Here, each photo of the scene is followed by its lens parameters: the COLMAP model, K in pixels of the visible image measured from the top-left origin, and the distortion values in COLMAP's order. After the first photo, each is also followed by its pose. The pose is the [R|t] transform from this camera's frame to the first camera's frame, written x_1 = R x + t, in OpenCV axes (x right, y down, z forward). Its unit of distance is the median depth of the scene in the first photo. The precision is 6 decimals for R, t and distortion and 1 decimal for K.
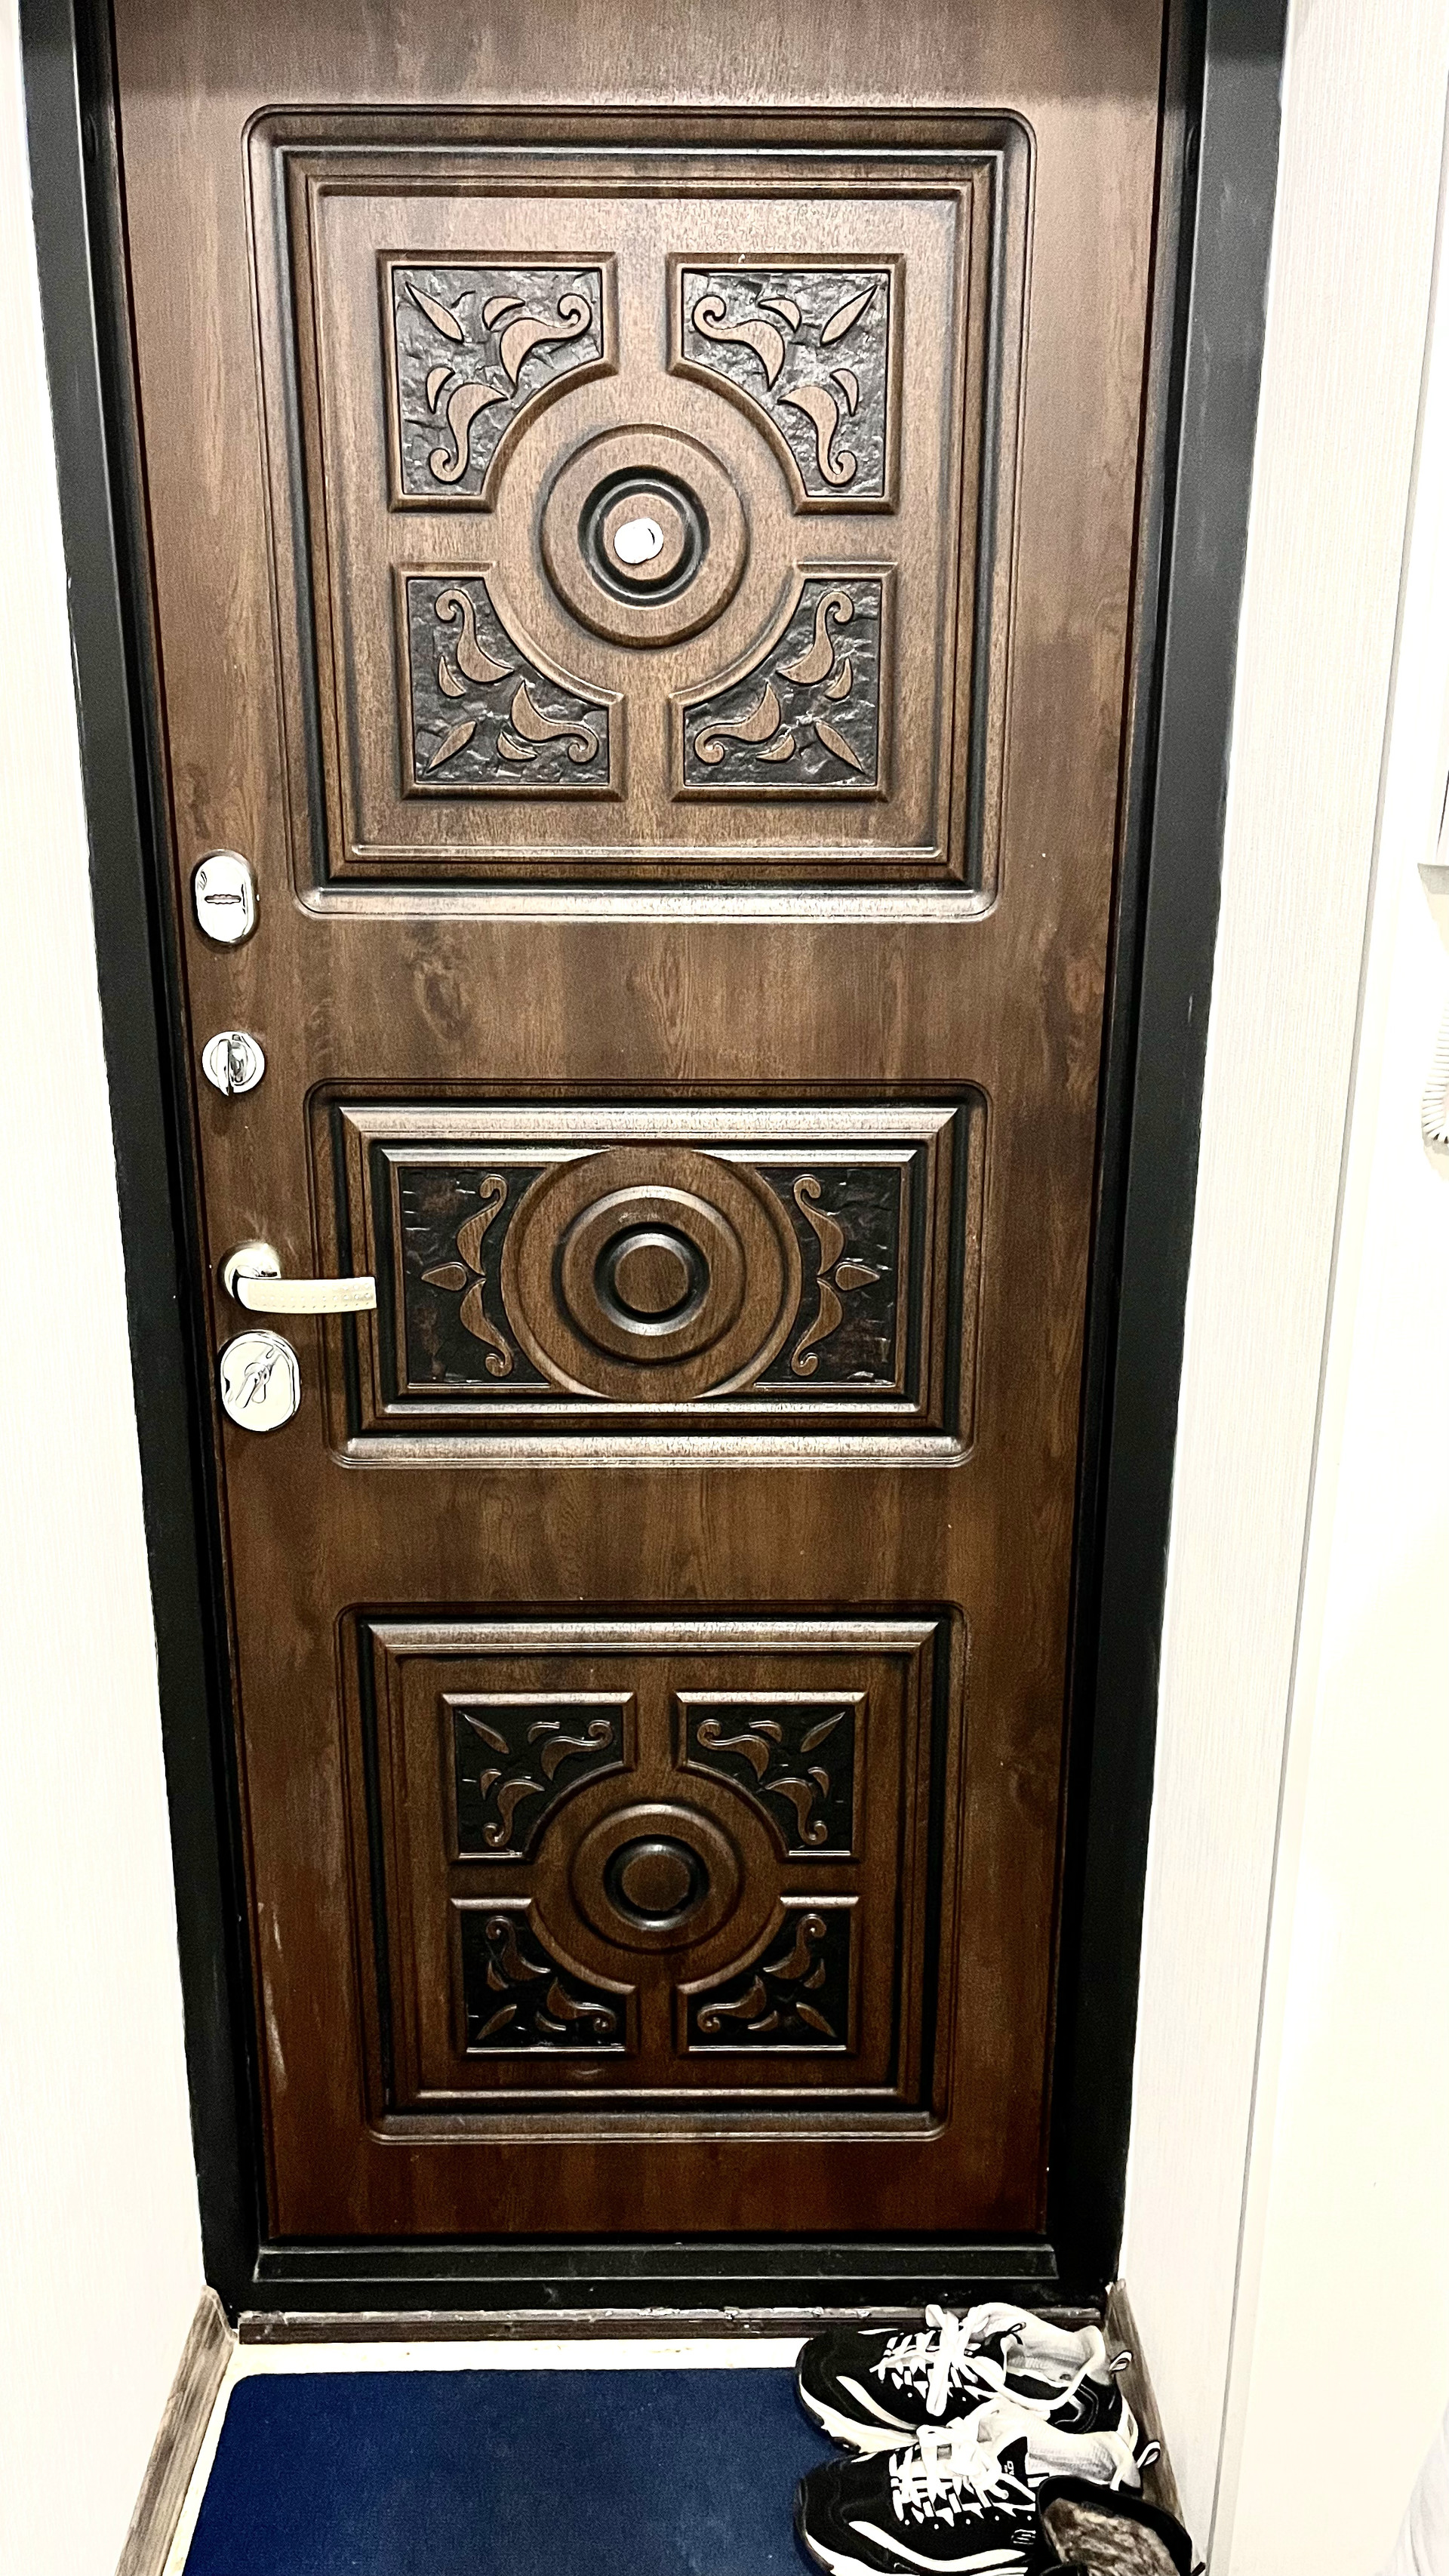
lens RADIAL K [[1952.2, 0, 712.1], [0, 1952.2, 1290.5], [0, 0, 1]] dist [0.053229, -0.044258]
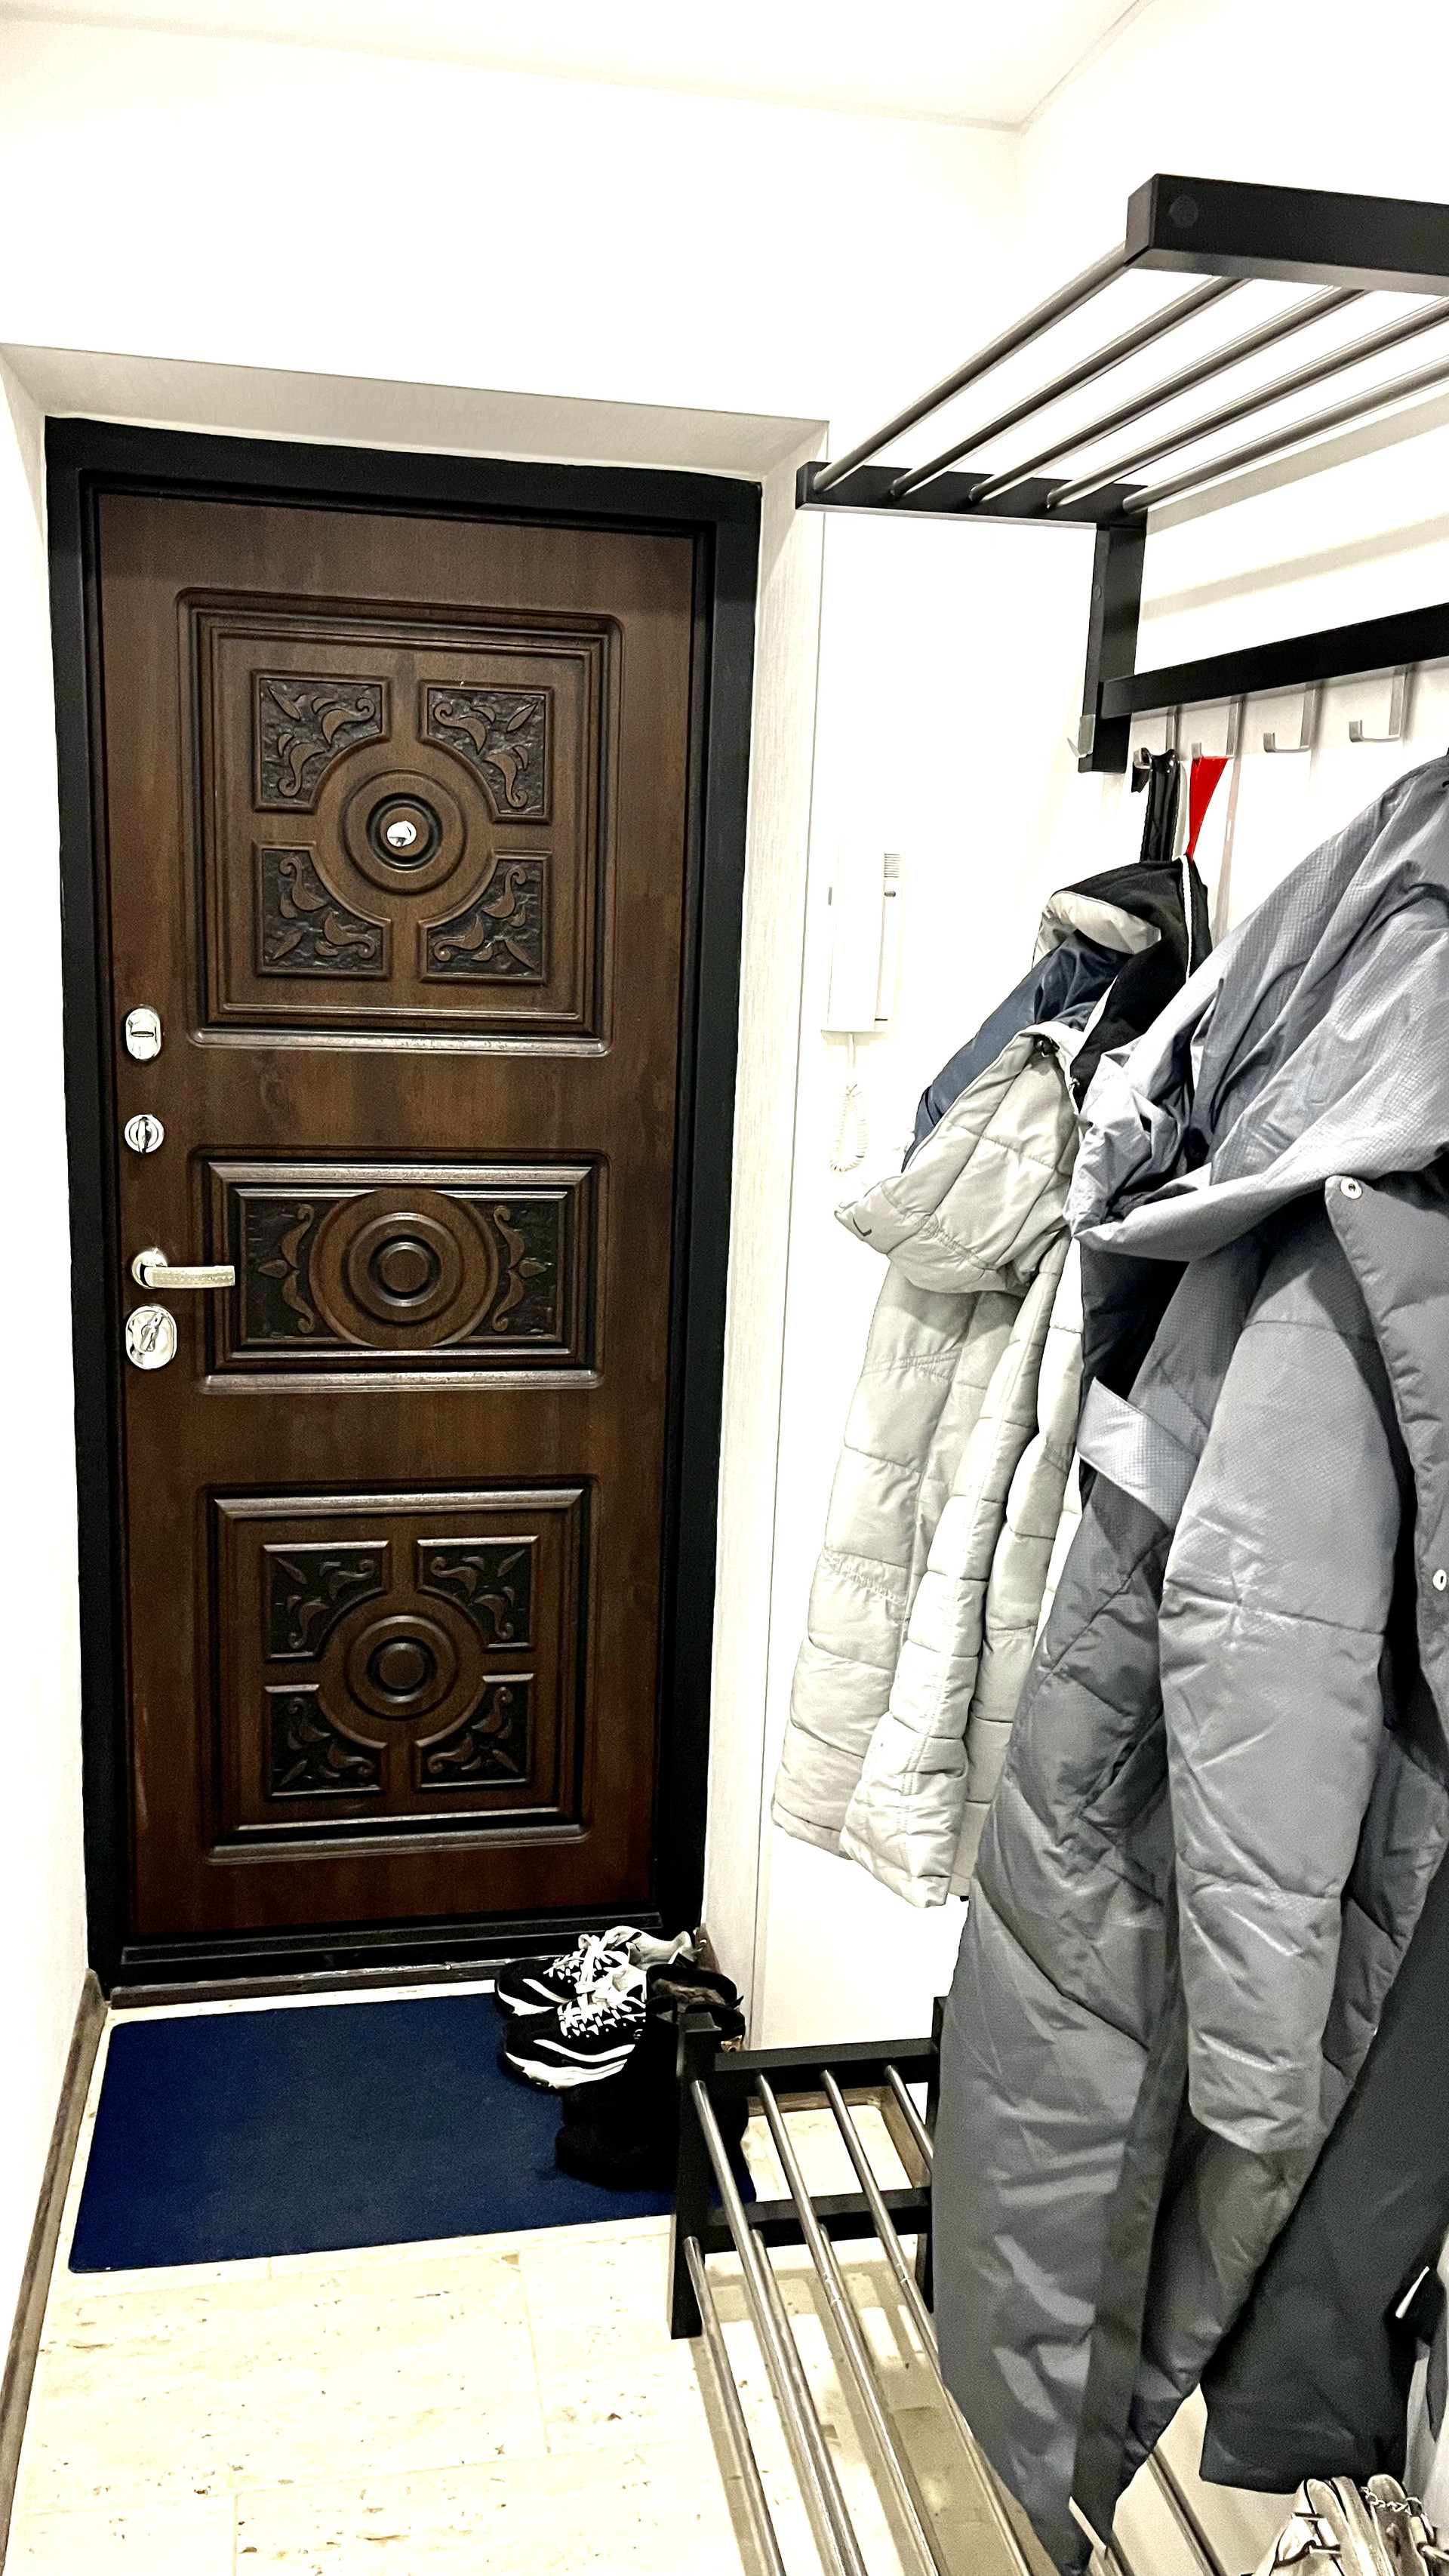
lens RADIAL K [[1952.2, 0, 730.6], [0, 1952.2, 1286.3], [0, 0, 1]] dist [0.053229, -0.044258]
pose [[0.979880, -0.005166, 0.199520, -0.090582], [0.018657, 0.997659, -0.065794, 0.119906], [-0.198713, 0.068193, 0.977682, -0.644357]]
